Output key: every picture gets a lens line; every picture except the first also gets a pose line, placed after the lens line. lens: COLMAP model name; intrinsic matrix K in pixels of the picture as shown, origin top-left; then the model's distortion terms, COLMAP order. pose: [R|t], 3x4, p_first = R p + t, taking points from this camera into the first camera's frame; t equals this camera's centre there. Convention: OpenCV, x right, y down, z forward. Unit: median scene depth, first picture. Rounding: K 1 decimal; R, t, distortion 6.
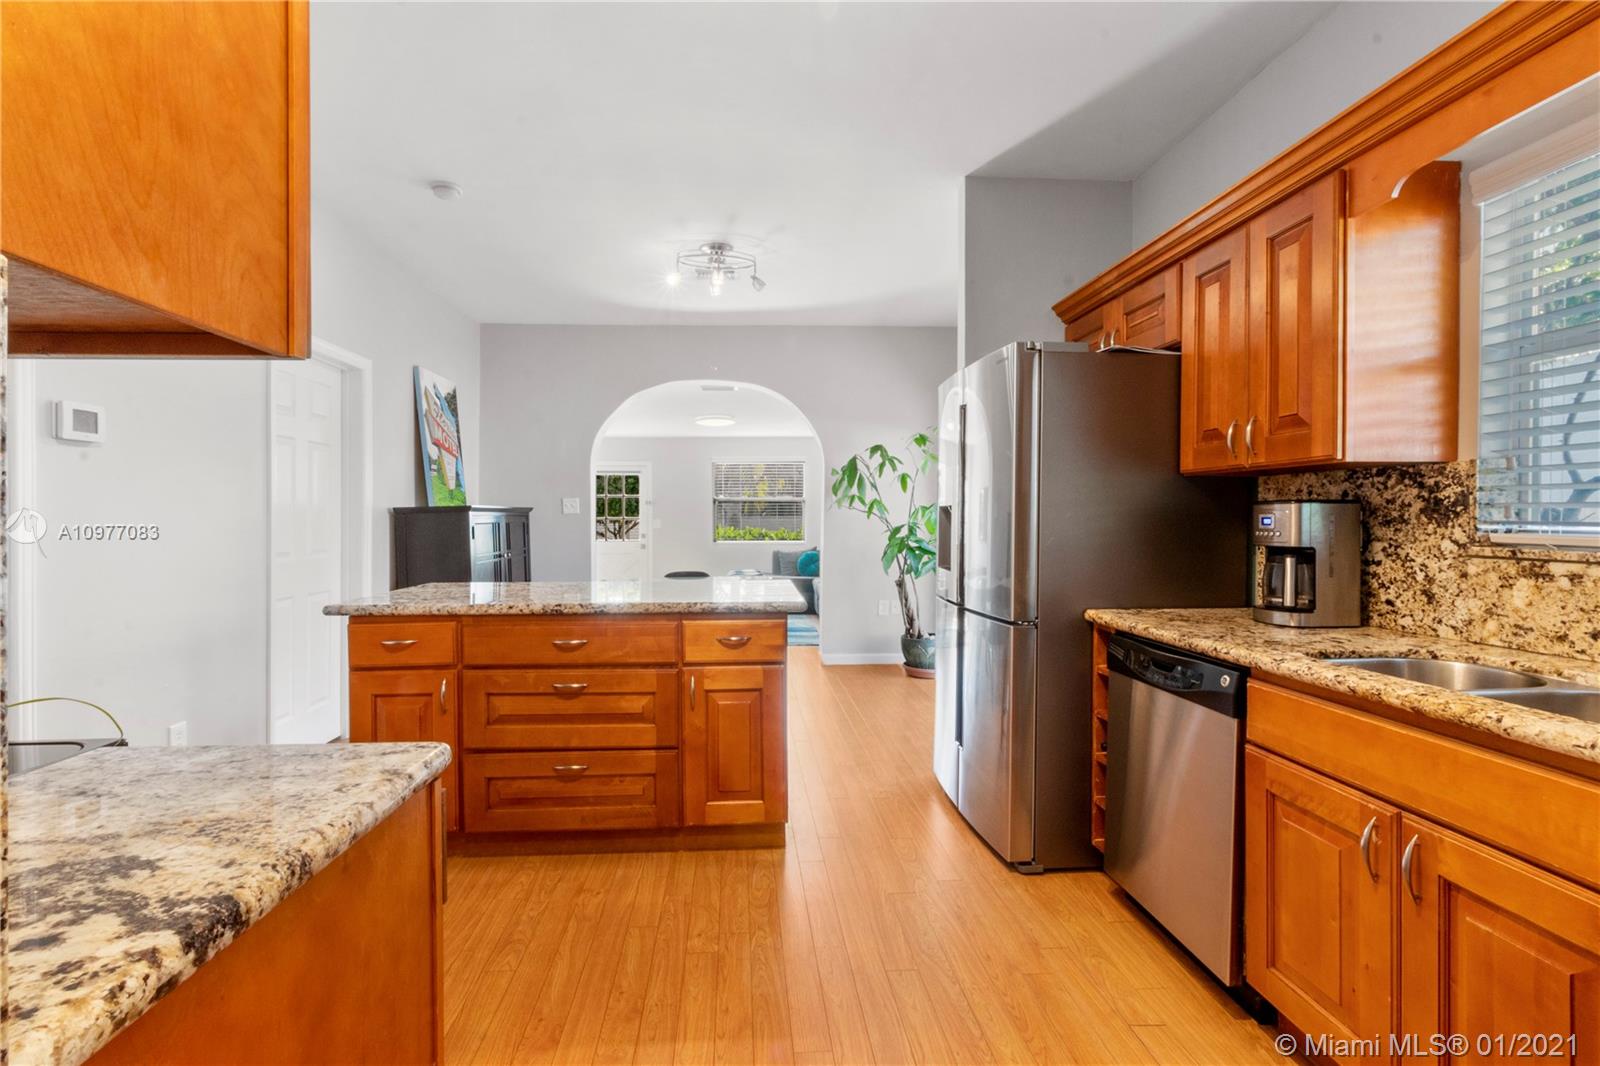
lens RADIAL K [[731.1, 0, 797.4], [0, 731.1, 494.5], [0, 0, 1]] dist [-0.000673, 0.000391]
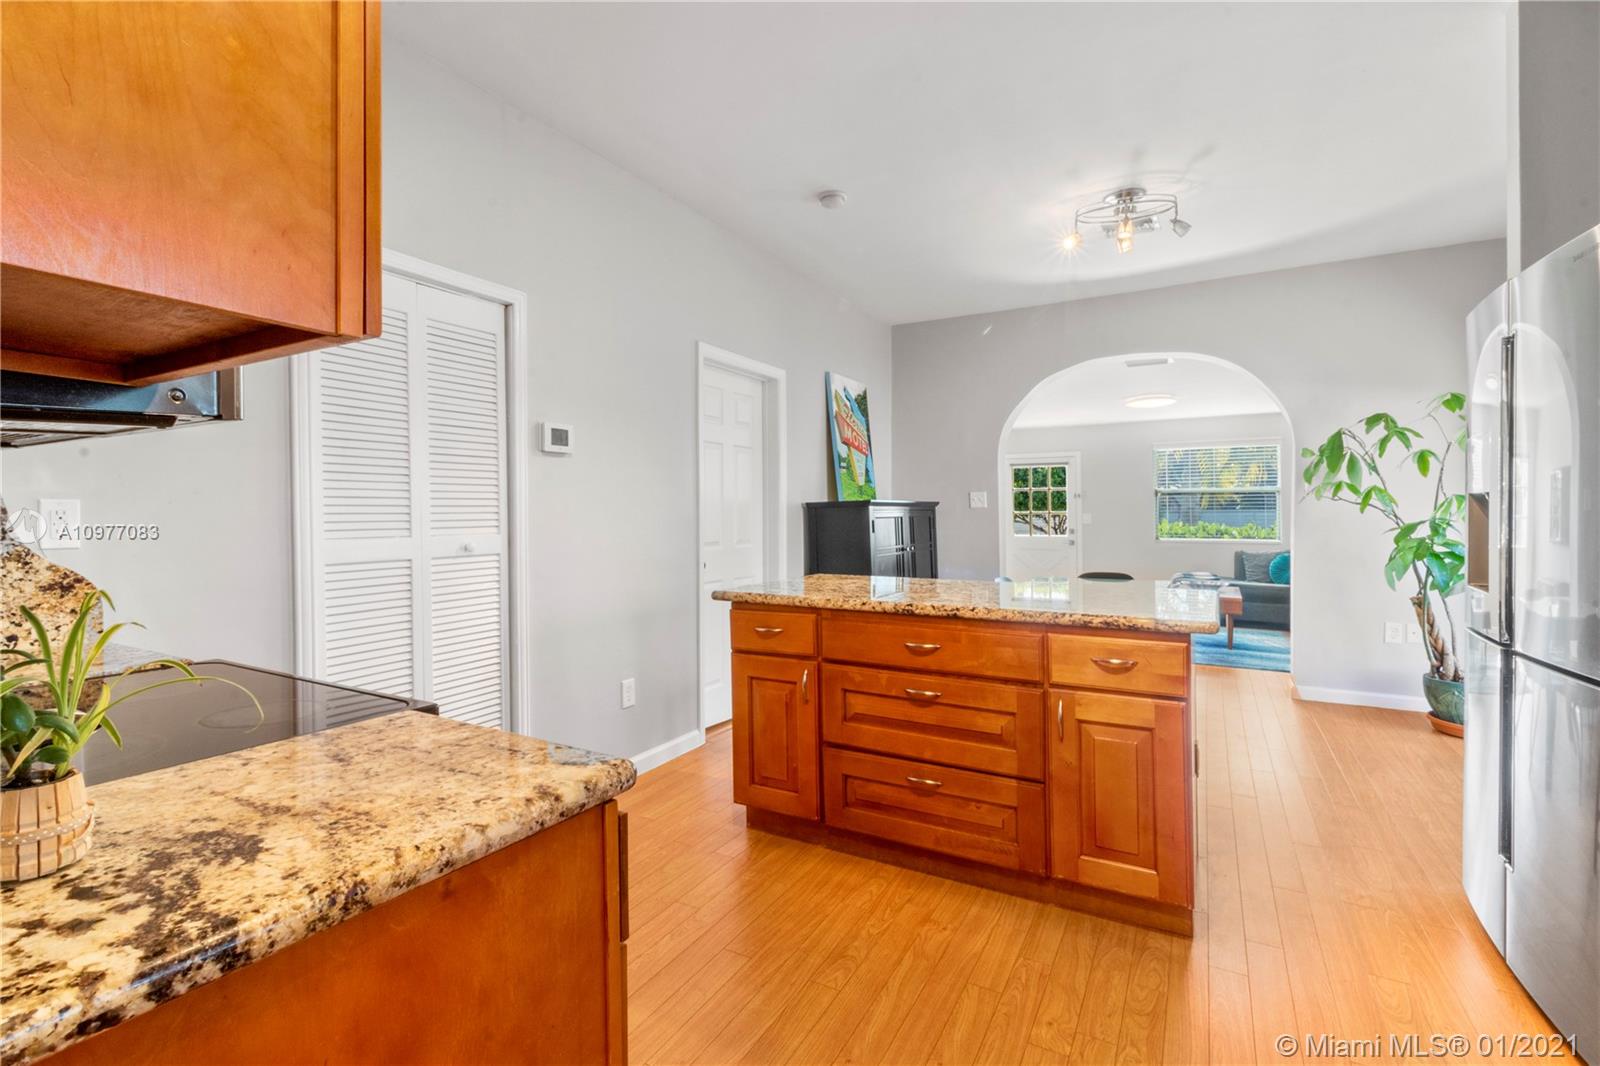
lens RADIAL K [[731.1, 0, 797.4], [0, 731.1, 494.5], [0, 0, 1]] dist [-0.000673, 0.000391]
pose [[0.832643, -0.014456, -0.553622, 0.072773], [0.018659, 0.999824, 0.001957, 0.005279], [0.553496, -0.011959, 0.832766, 0.138871]]
